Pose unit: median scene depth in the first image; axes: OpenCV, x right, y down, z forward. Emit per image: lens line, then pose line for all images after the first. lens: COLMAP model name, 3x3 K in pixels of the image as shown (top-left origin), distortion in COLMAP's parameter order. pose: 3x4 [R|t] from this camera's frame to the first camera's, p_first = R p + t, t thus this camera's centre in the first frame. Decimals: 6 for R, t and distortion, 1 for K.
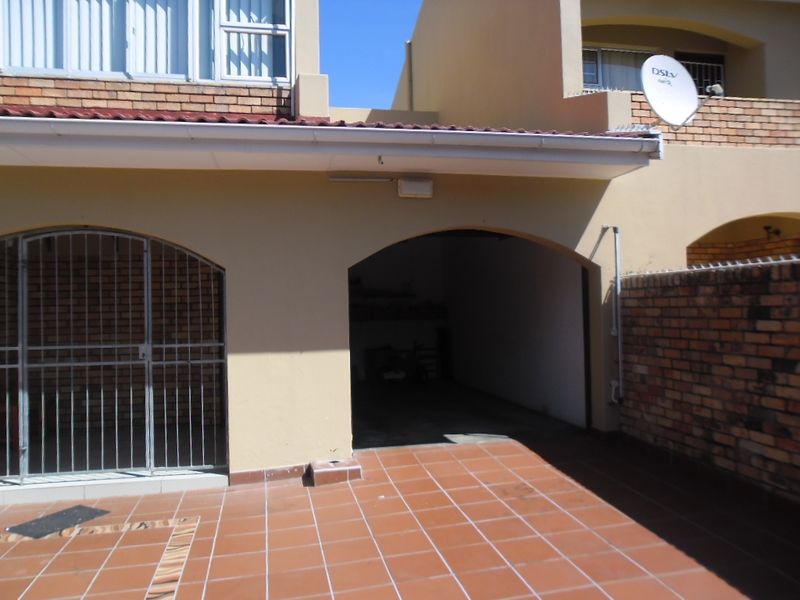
lens RADIAL K [[622.6, 0, 396.3], [0, 622.6, 296.9], [0, 0, 1]] dist [-0.061248, 0.058099]
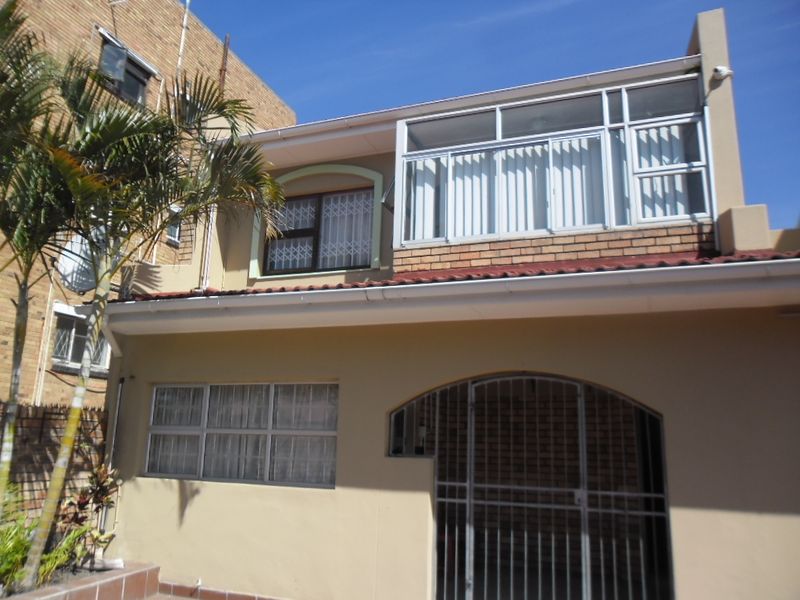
lens RADIAL K [[622.6, 0, 398.9], [0, 622.6, 293.8], [0, 0, 1]] dist [-0.061248, 0.058099]
pose [[0.841929, -0.081355, -0.533420, -0.085591], [-0.035116, 0.978212, -0.204618, -0.016084], [0.538444, 0.191005, 0.820728, -0.032550]]
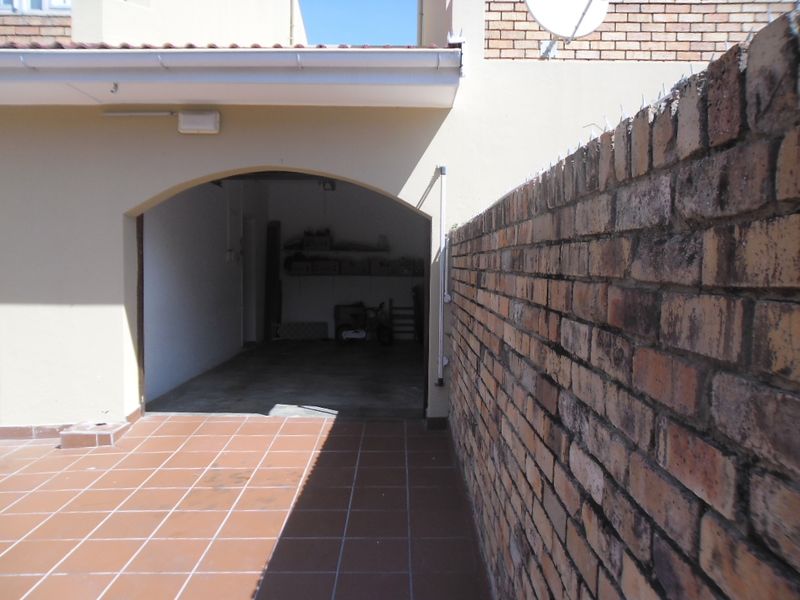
lens RADIAL K [[622.6, 0, 396.1], [0, 622.6, 302.8], [0, 0, 1]] dist [-0.061248, 0.058099]
pose [[0.977145, 0.045050, -0.207747, 0.463978], [-0.027990, 0.996044, 0.084341, -0.004435], [0.210725, -0.076598, 0.974540, 0.189123]]
